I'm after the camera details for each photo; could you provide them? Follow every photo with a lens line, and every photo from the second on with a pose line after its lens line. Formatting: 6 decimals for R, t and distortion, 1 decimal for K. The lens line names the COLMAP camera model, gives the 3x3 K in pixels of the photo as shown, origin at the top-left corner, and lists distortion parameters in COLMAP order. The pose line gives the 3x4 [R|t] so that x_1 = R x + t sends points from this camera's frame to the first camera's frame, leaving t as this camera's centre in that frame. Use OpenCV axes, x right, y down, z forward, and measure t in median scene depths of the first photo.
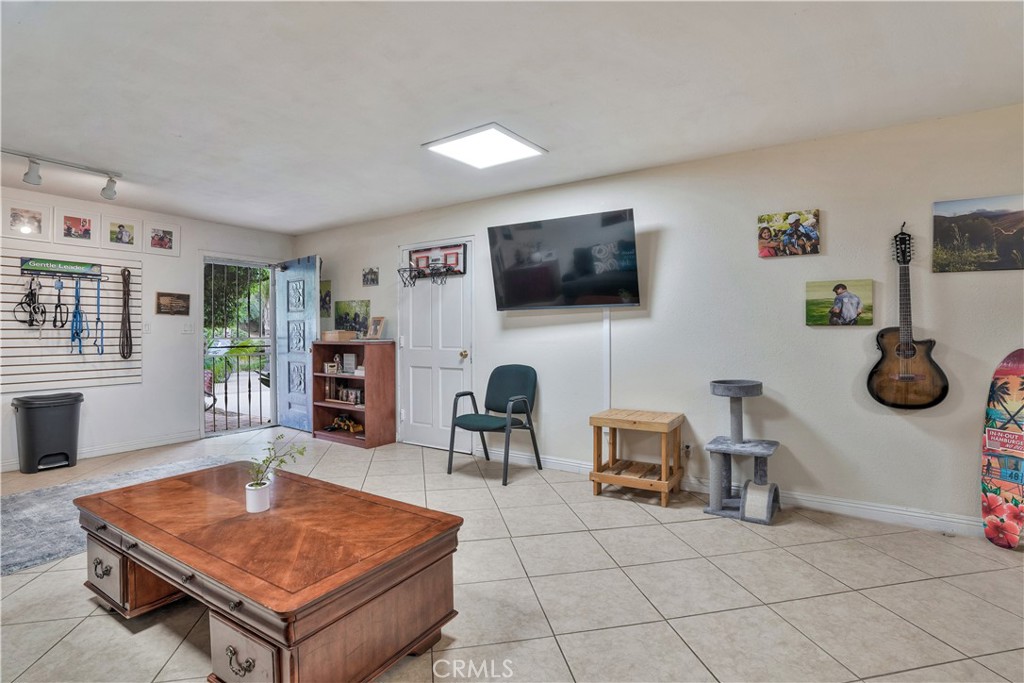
lens RADIAL K [[487.3, 0, 513.4], [0, 487.3, 341.2], [0, 0, 1]] dist [-0.059577, 0.017745]
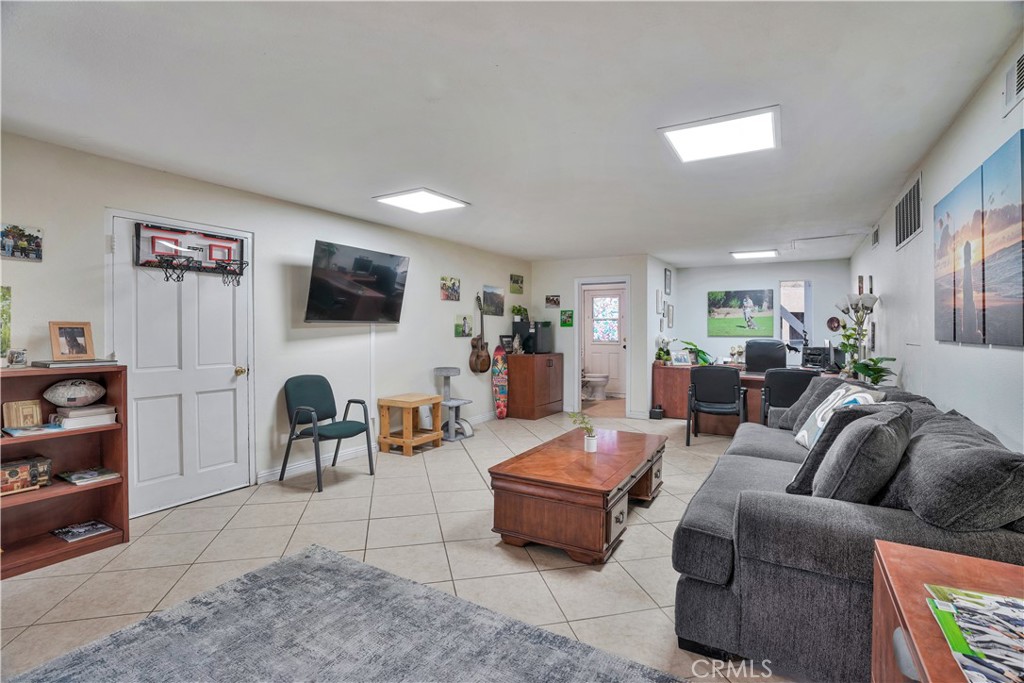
lens RADIAL K [[487.3, 0, 516.1], [0, 487.3, 346.2], [0, 0, 1]] dist [-0.059577, 0.017745]
pose [[-0.041928, -0.031534, 0.998623, -1.402151], [0.010334, 0.999435, 0.031993, -0.055016], [-0.999067, 0.011661, -0.041578, 0.825209]]
